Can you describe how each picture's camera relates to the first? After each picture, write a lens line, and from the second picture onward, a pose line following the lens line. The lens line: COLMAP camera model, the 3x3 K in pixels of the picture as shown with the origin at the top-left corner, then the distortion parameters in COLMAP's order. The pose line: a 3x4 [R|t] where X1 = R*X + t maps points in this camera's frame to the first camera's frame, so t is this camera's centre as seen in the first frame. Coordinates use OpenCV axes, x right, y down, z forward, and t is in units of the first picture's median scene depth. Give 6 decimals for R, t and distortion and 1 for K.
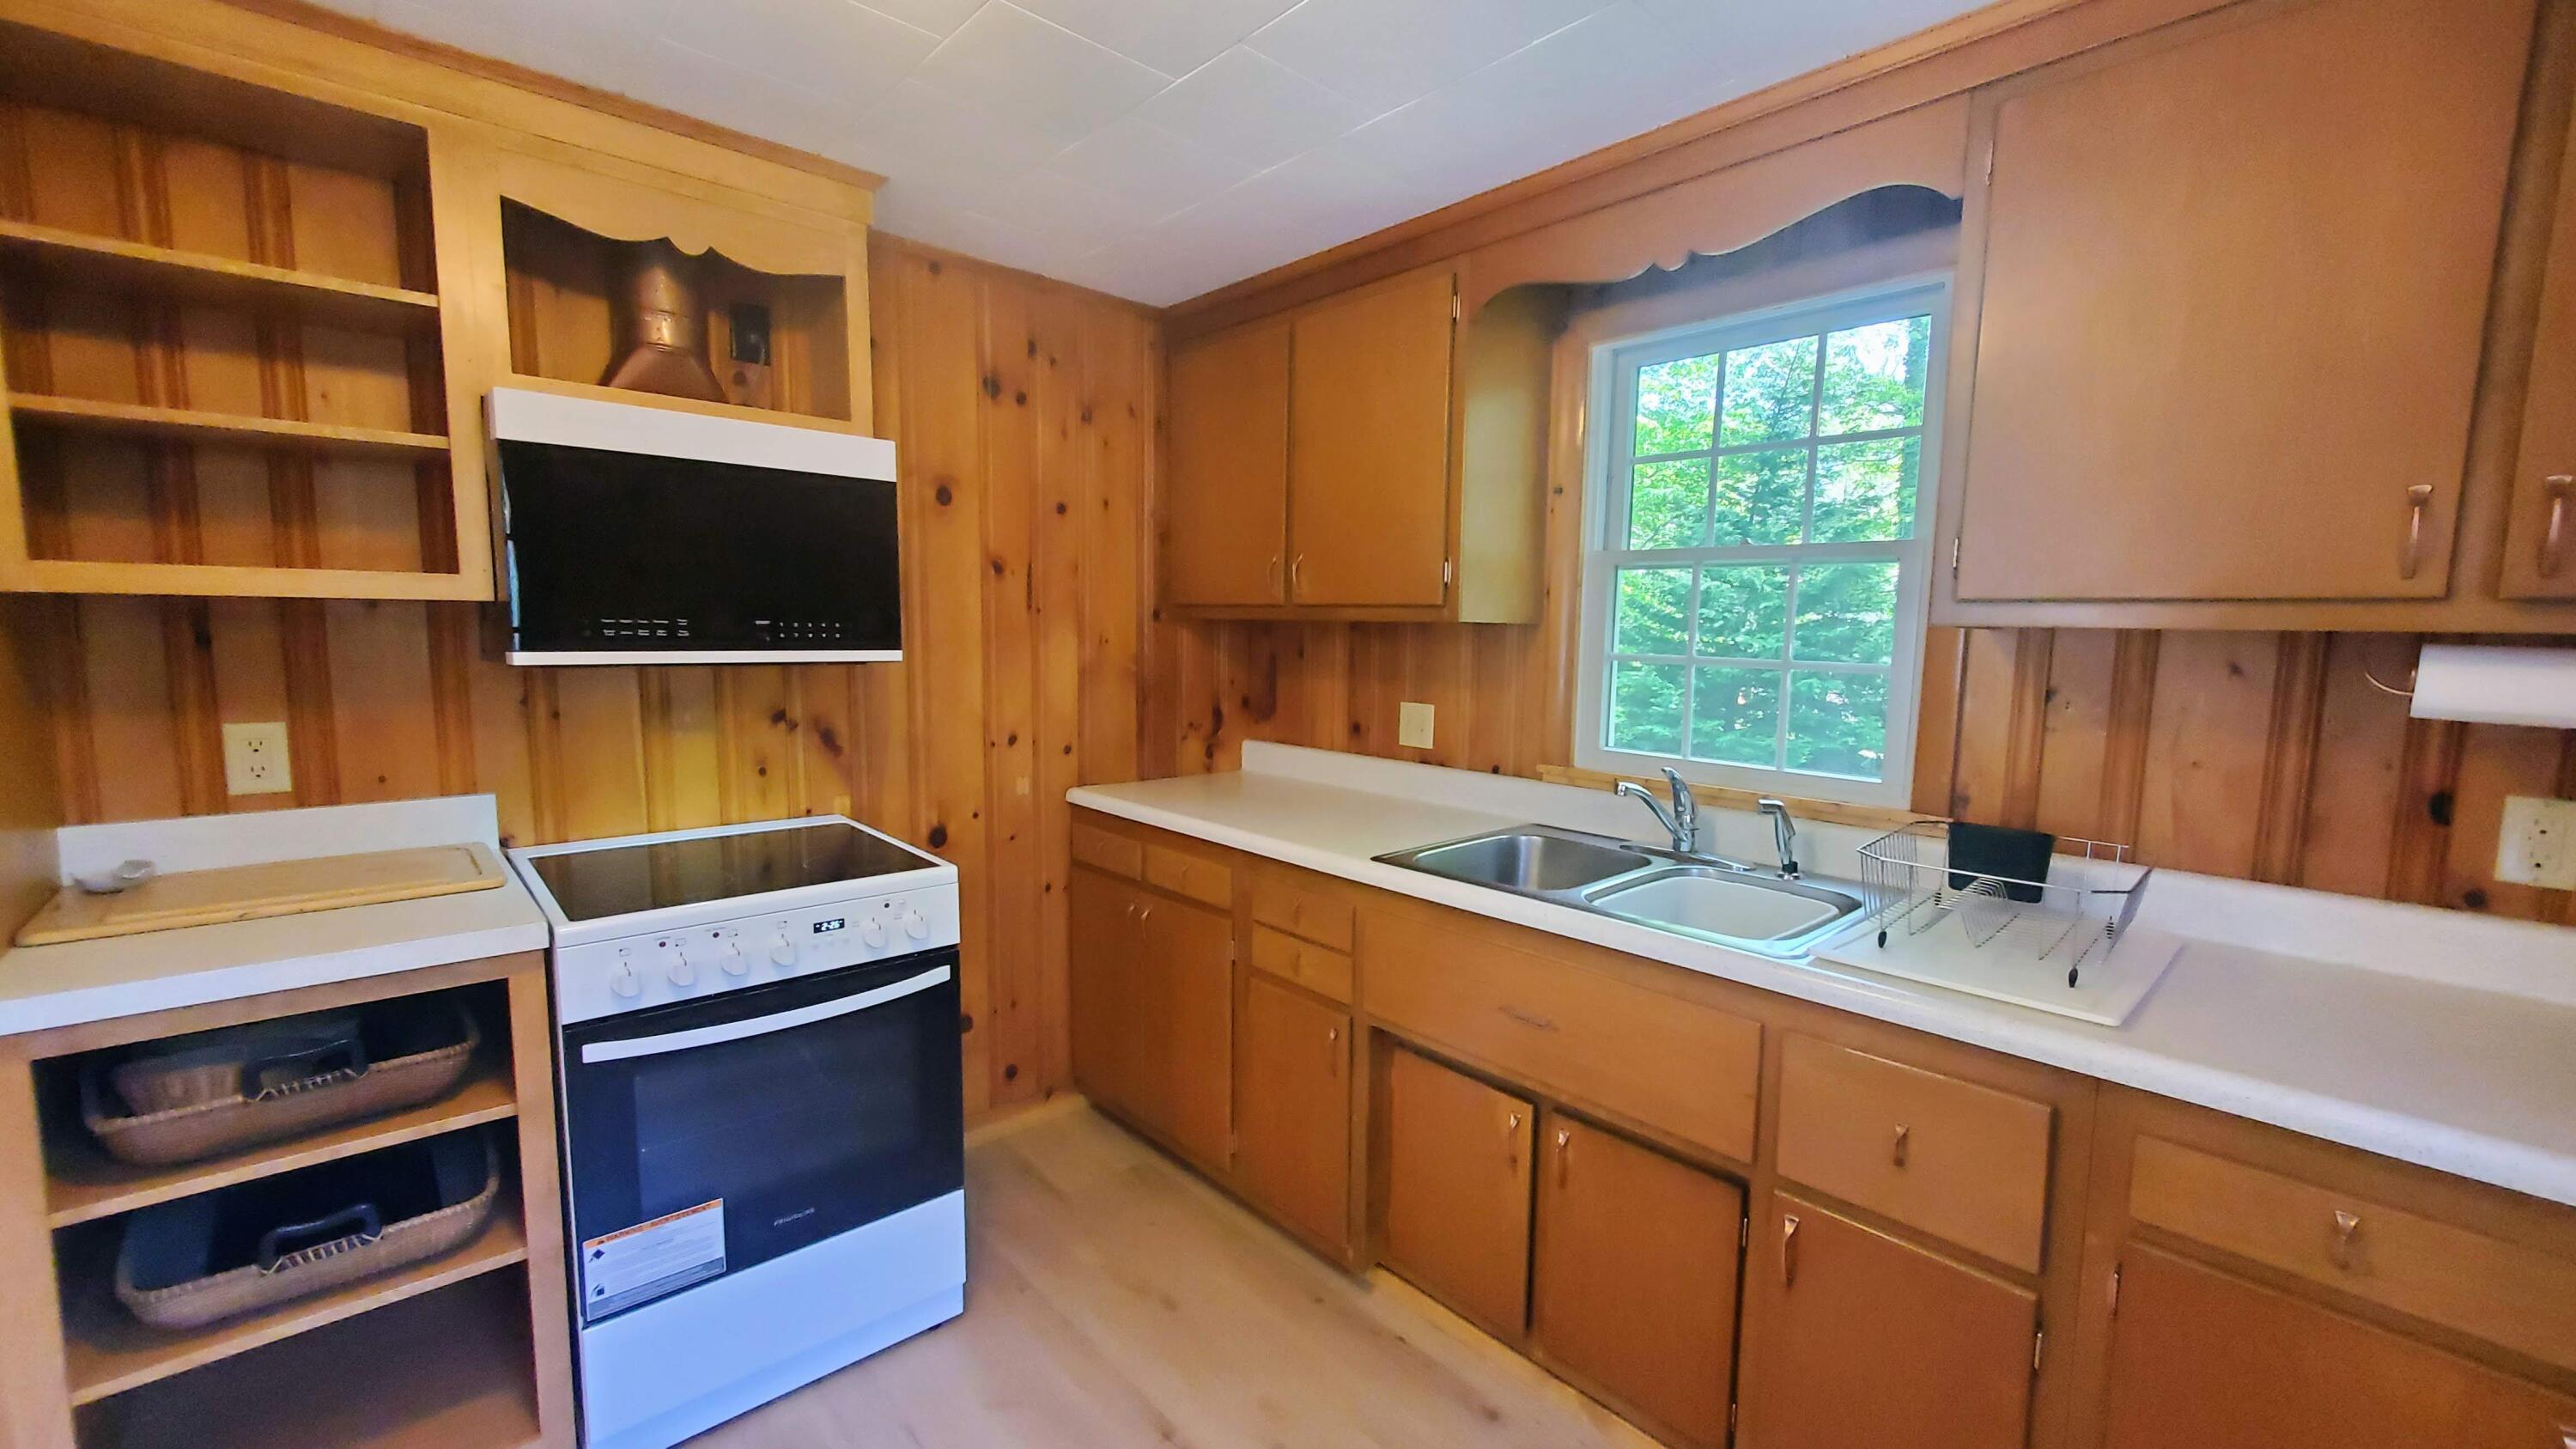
lens RADIAL K [[1026.9, 0, 1295.6], [0, 1026.9, 740.9], [0, 0, 1]] dist [0.007547, 0.000448]
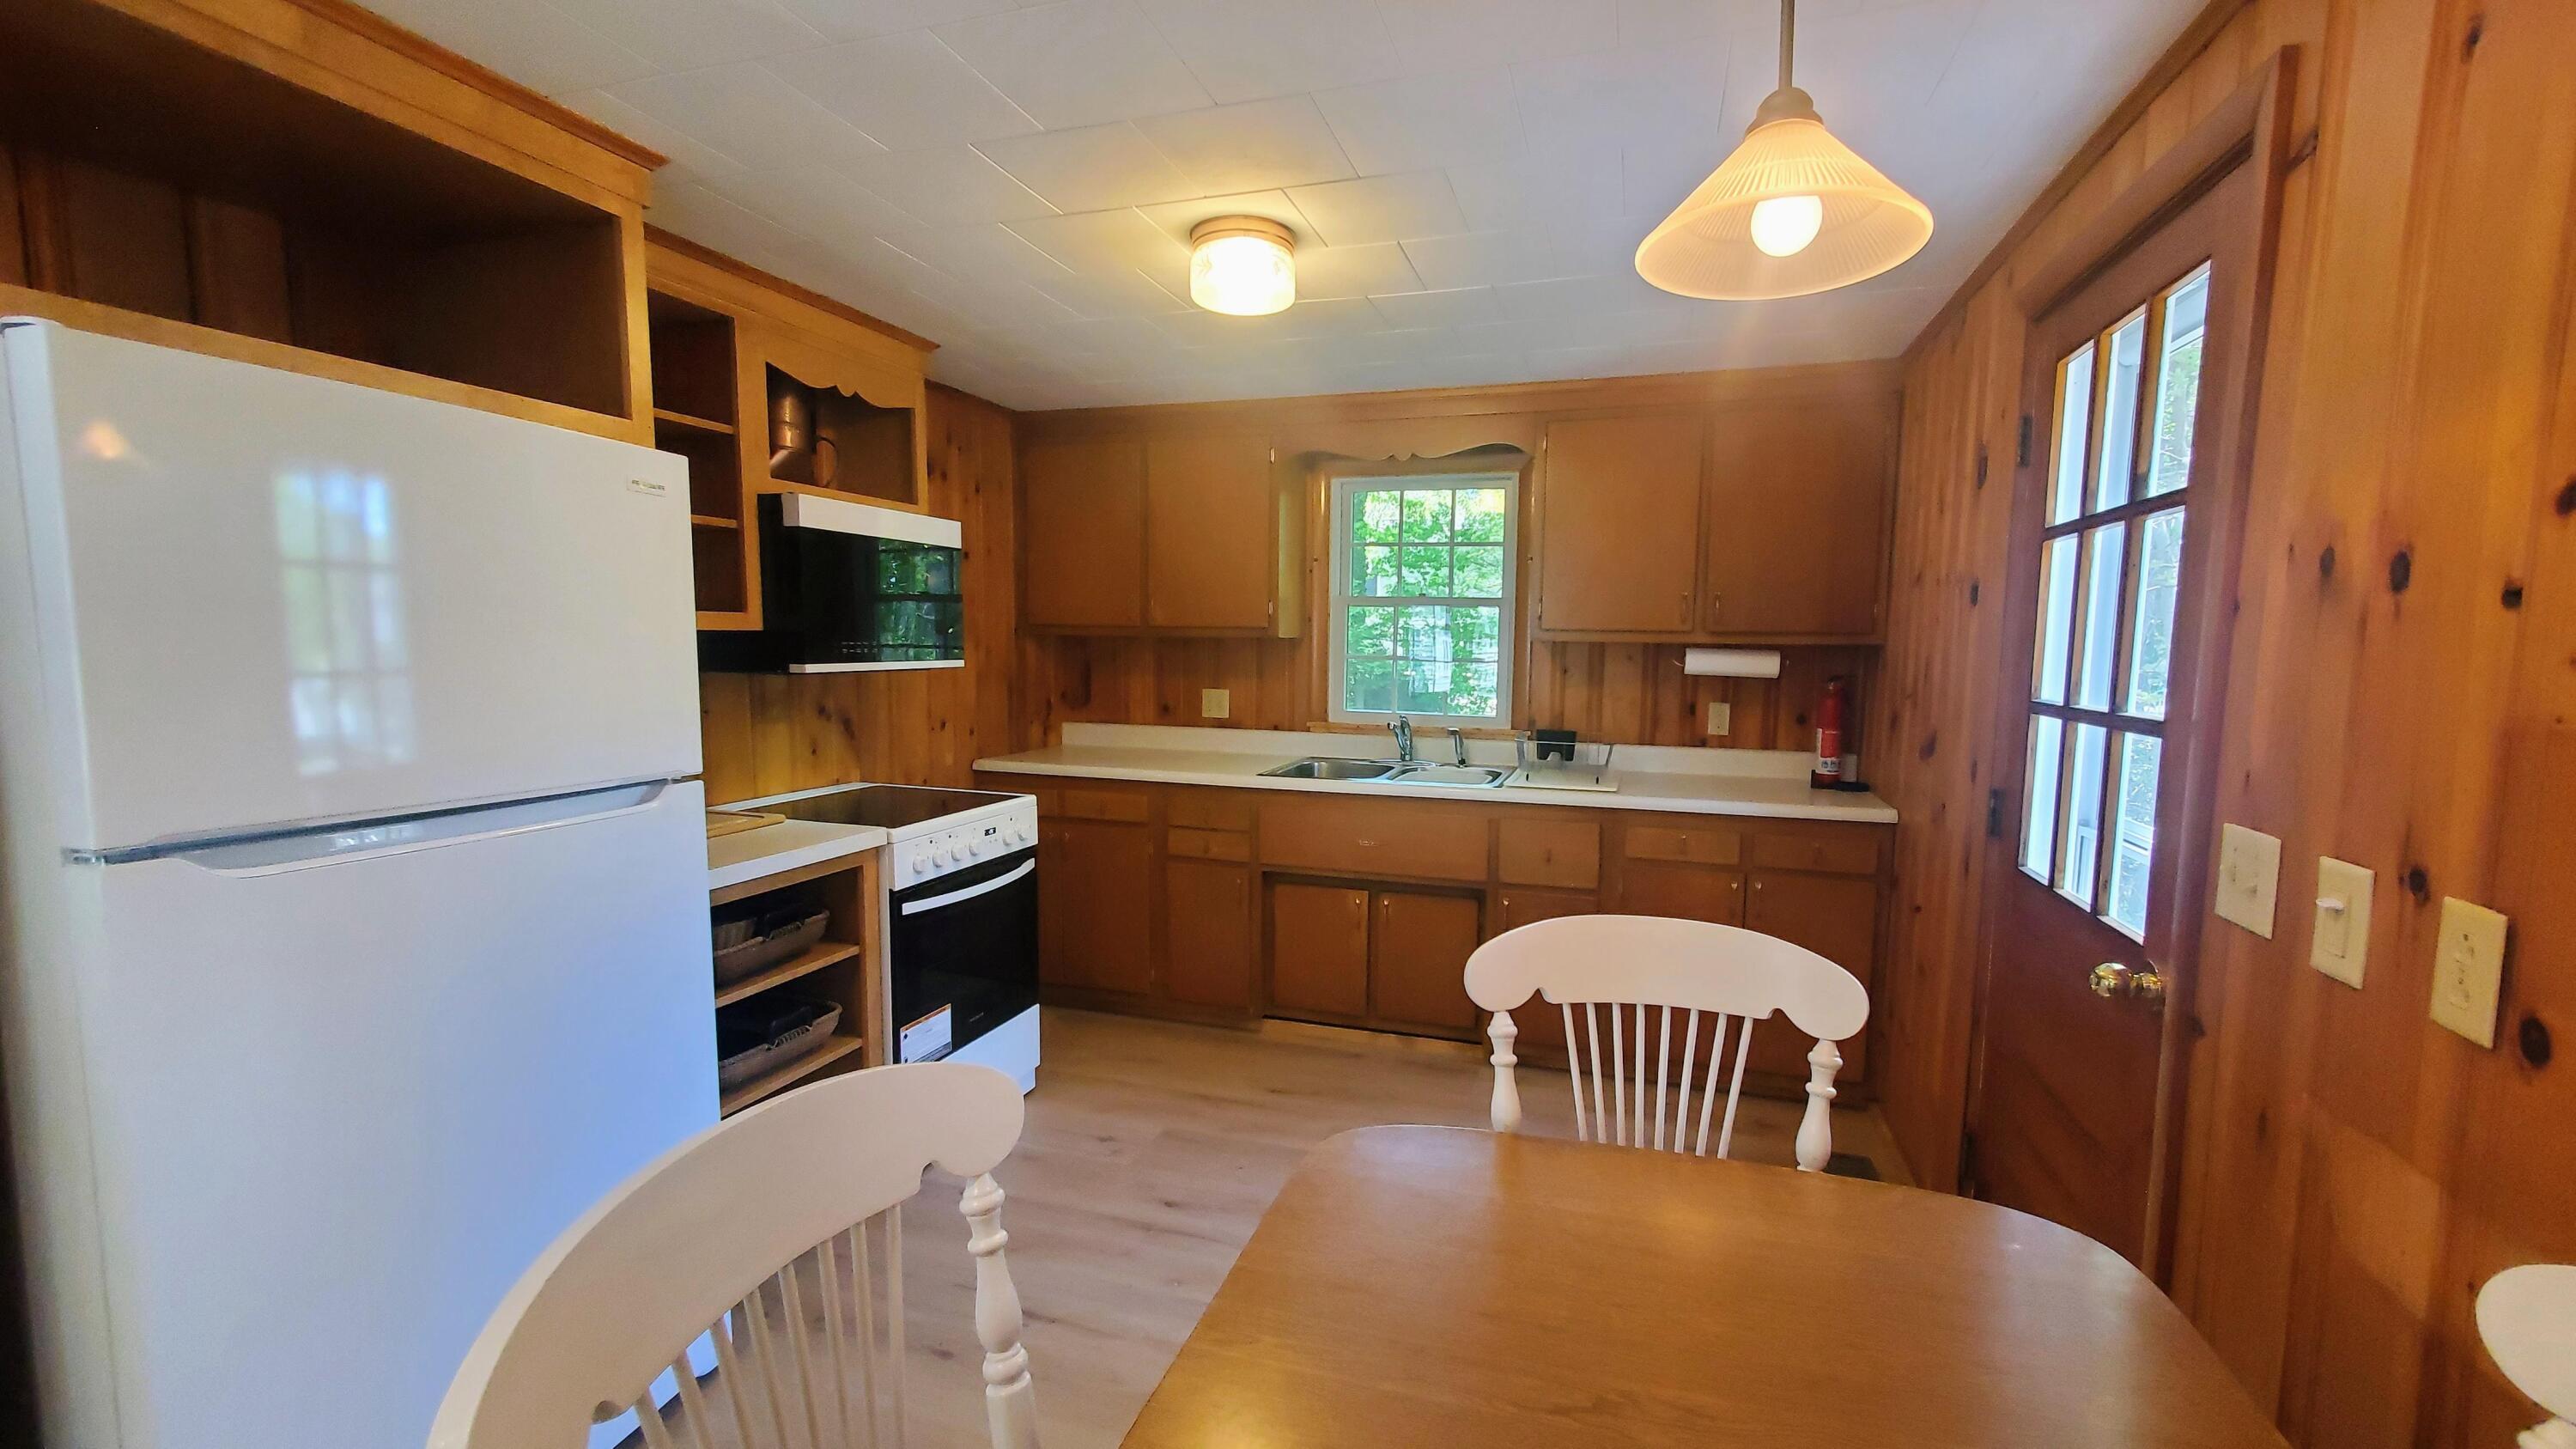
lens RADIAL K [[1026.9, 0, 1284.3], [0, 1026.9, 729.5], [0, 0, 1]] dist [0.007547, 0.000448]
pose [[0.884378, -0.047646, 0.464334, -0.700008], [0.053817, 0.998551, -0.000038, 0.040504], [-0.463659, 0.025023, 0.885660, -0.565182]]
